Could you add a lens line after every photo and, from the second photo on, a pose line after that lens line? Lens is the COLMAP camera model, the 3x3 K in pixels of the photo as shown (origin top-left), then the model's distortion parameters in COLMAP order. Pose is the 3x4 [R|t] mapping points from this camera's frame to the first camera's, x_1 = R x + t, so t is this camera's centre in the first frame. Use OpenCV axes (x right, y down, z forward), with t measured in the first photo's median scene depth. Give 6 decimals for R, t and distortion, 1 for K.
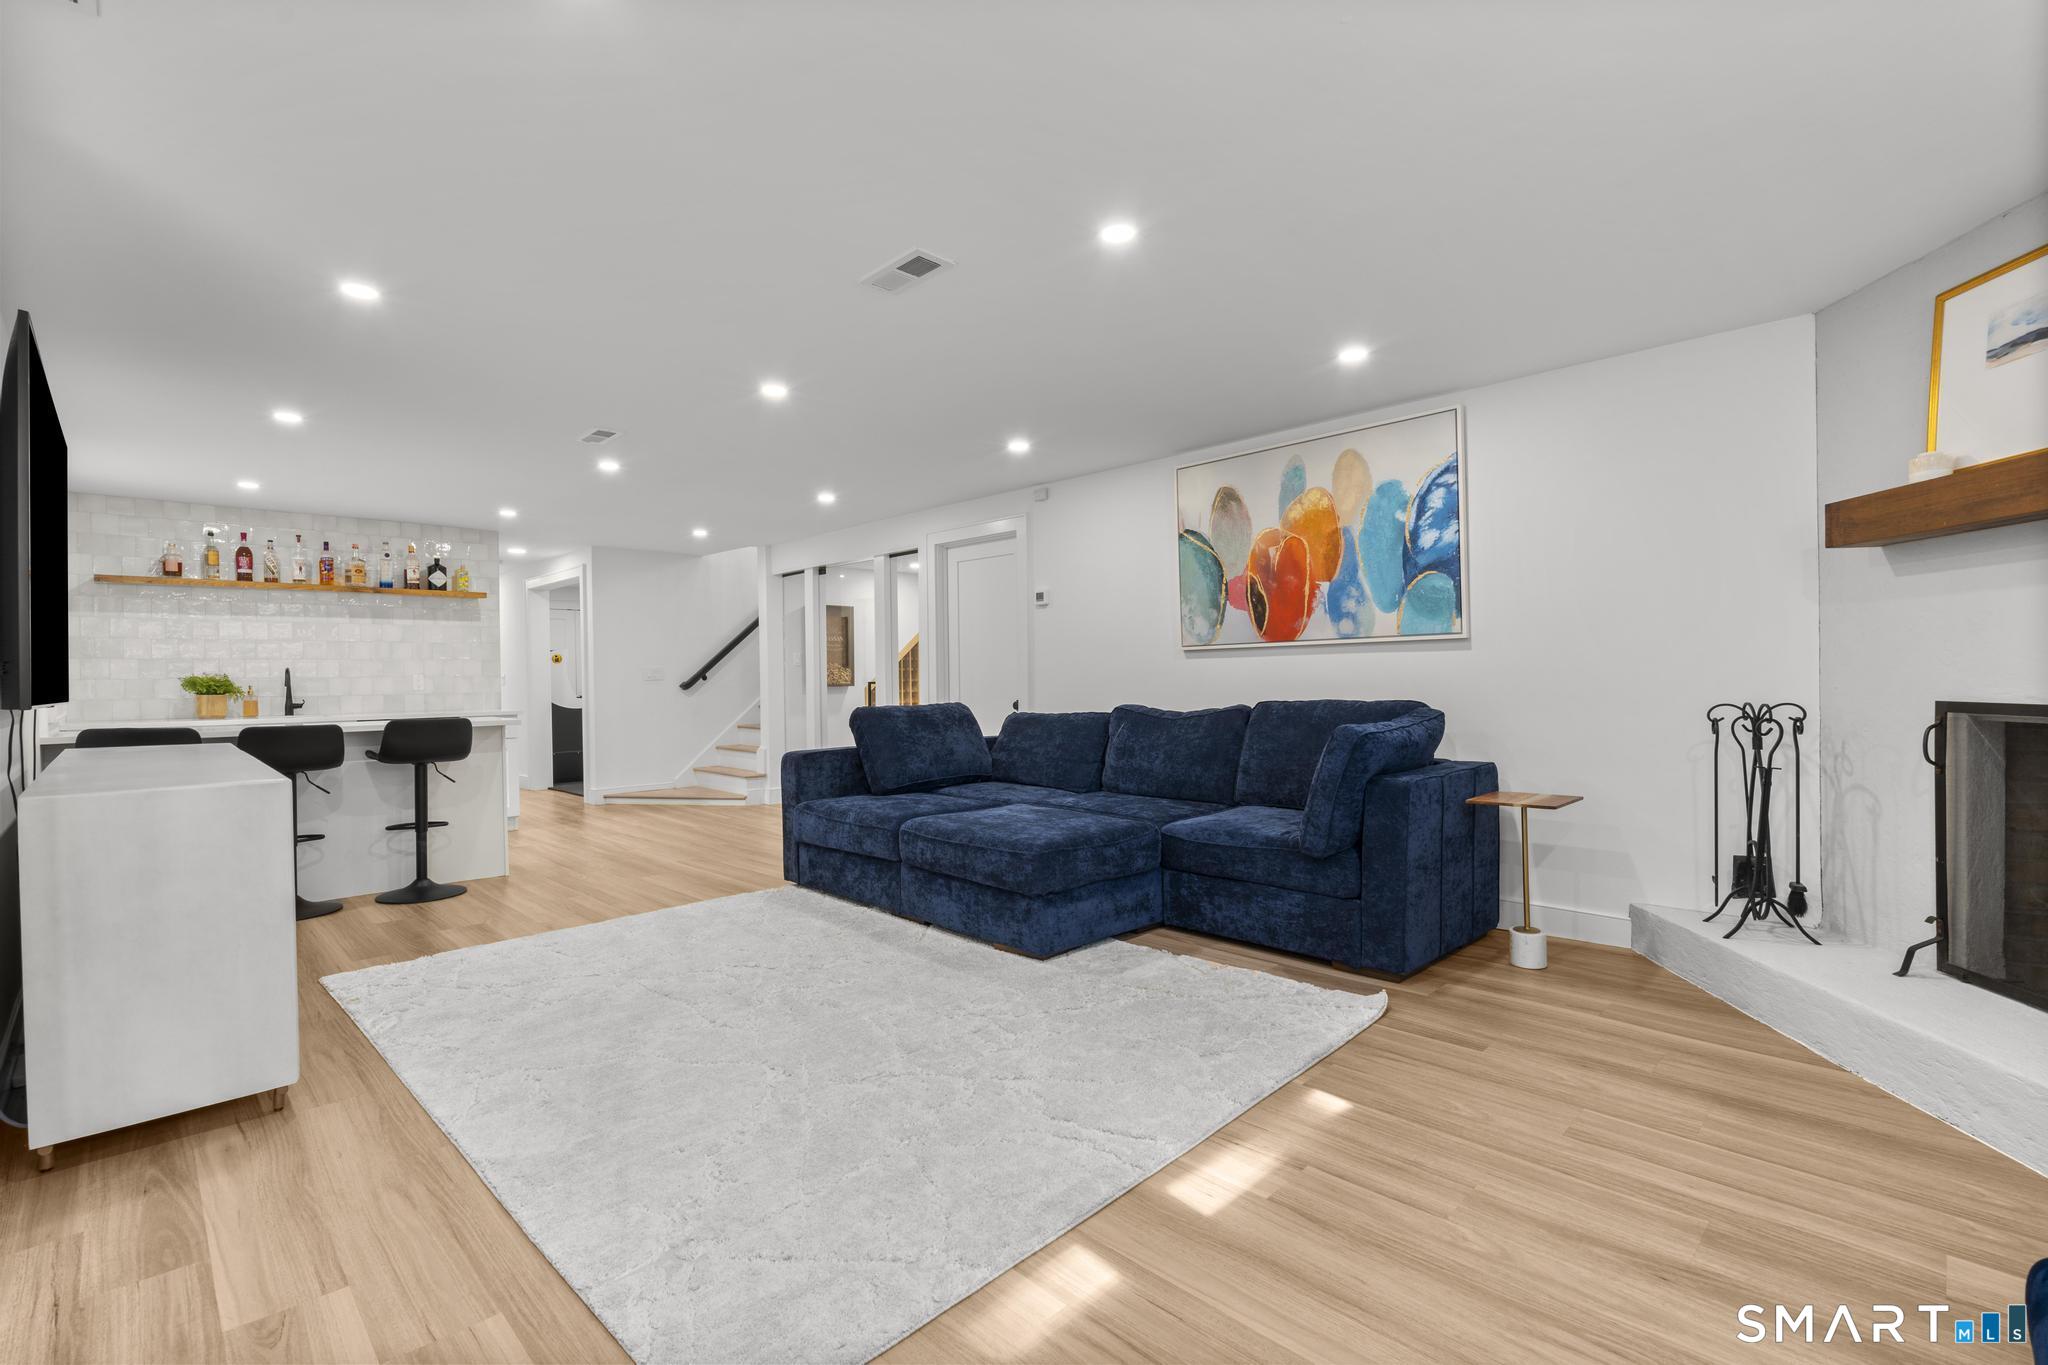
lens RADIAL K [[912.9, 0, 1018.9], [0, 912.9, 686.8], [0, 0, 1]] dist [0.001557, -0.000104]
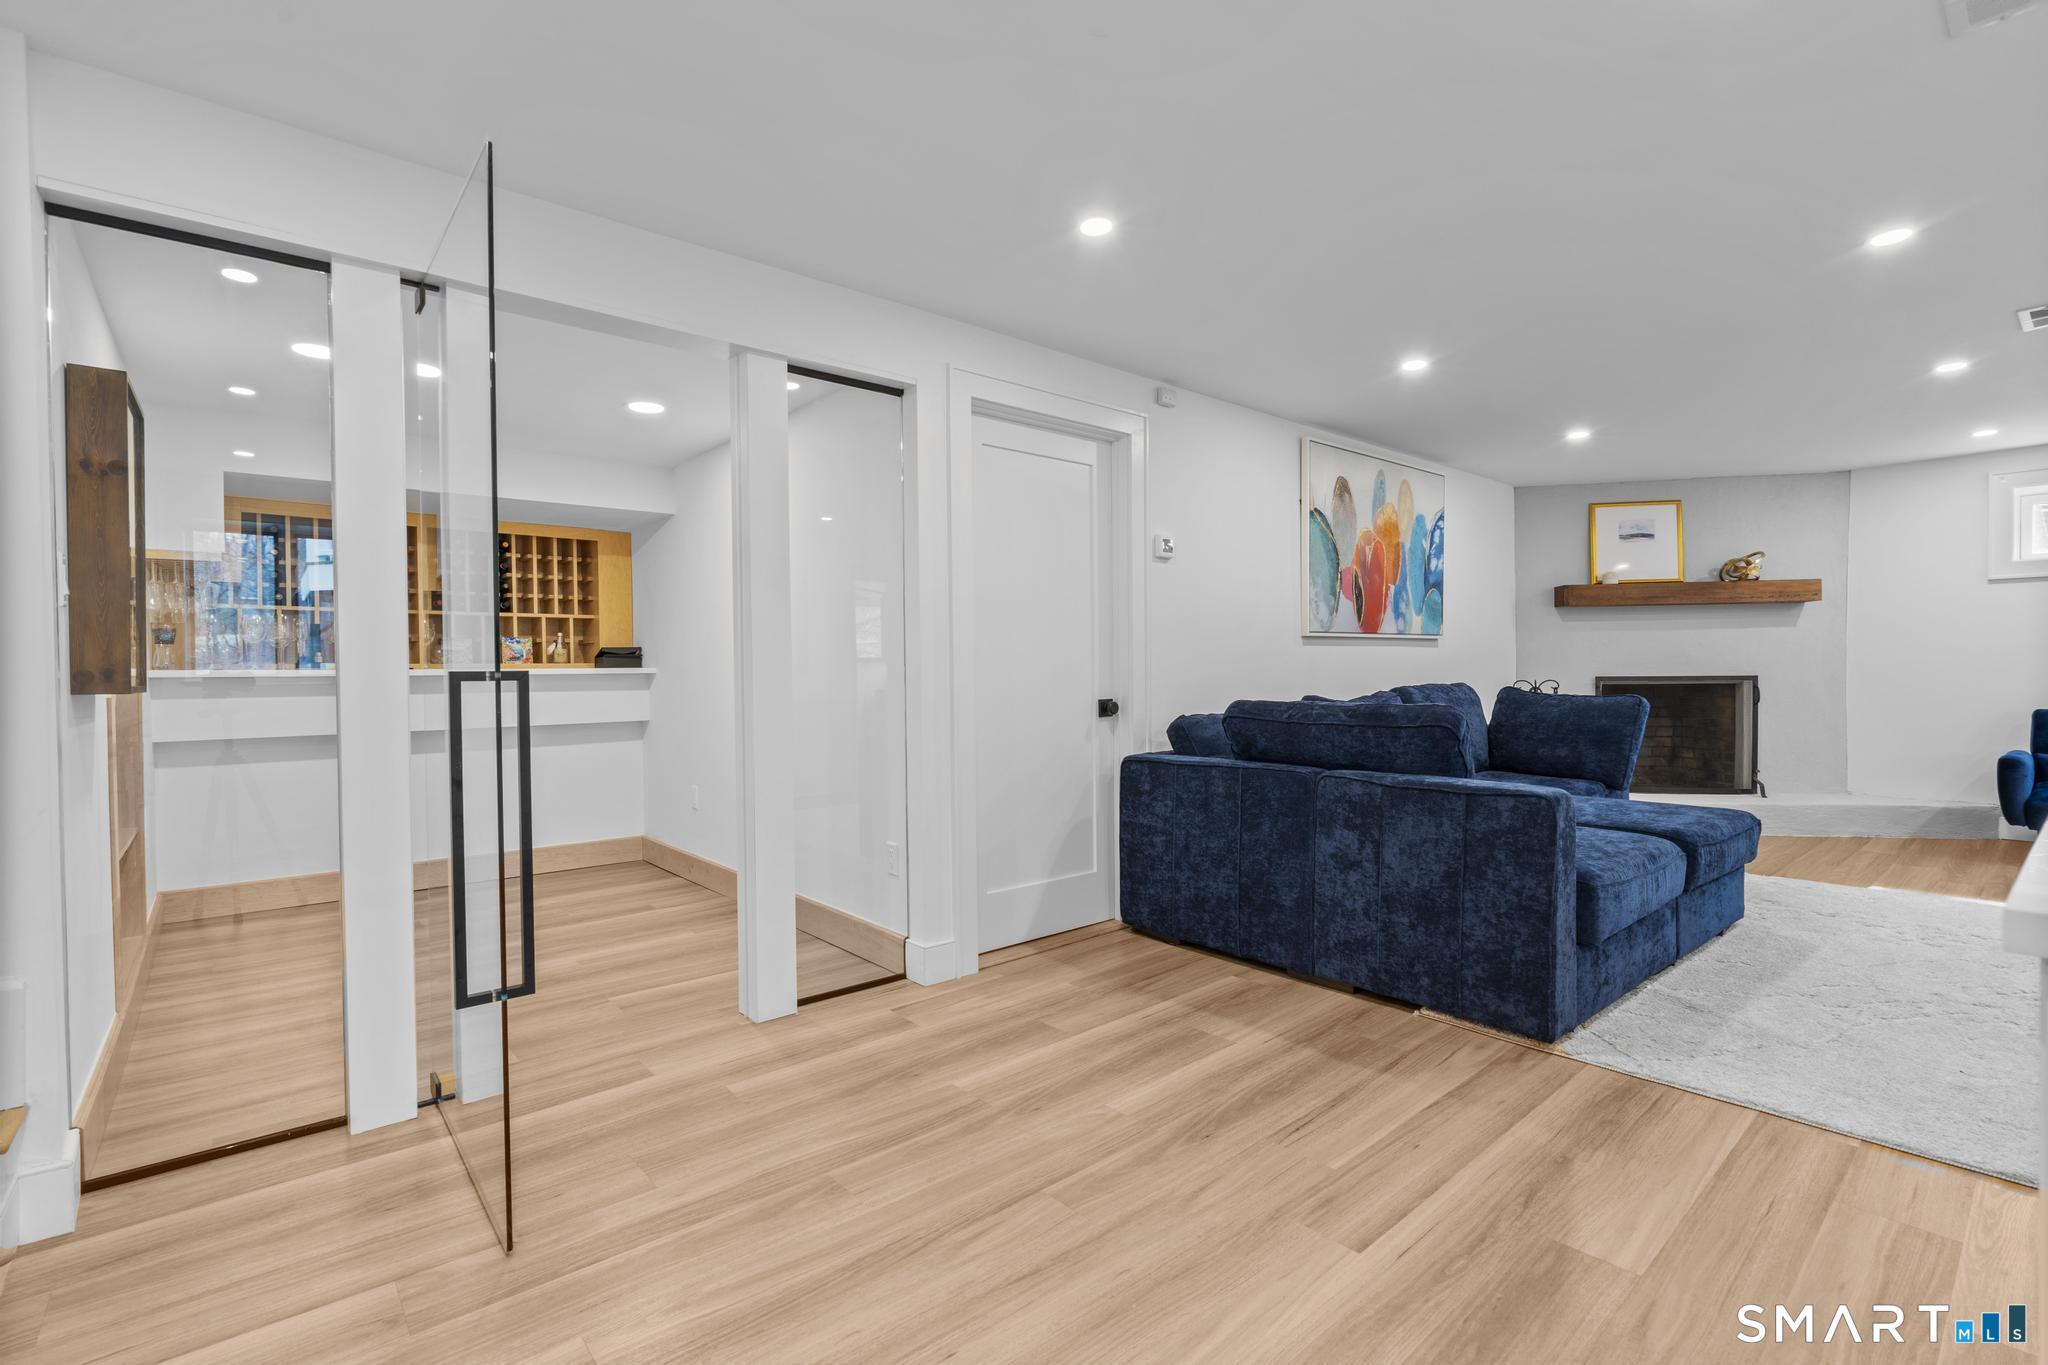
lens RADIAL K [[912.9, 0, 1013.9], [0, 912.9, 678.5], [0, 0, 1]] dist [0.001557, -0.000104]
pose [[0.095257, -0.001017, 0.995452, -0.831570], [0.008750, 0.999962, 0.000184, 0.000919], [-0.995414, 0.008692, 0.095262, 1.296408]]
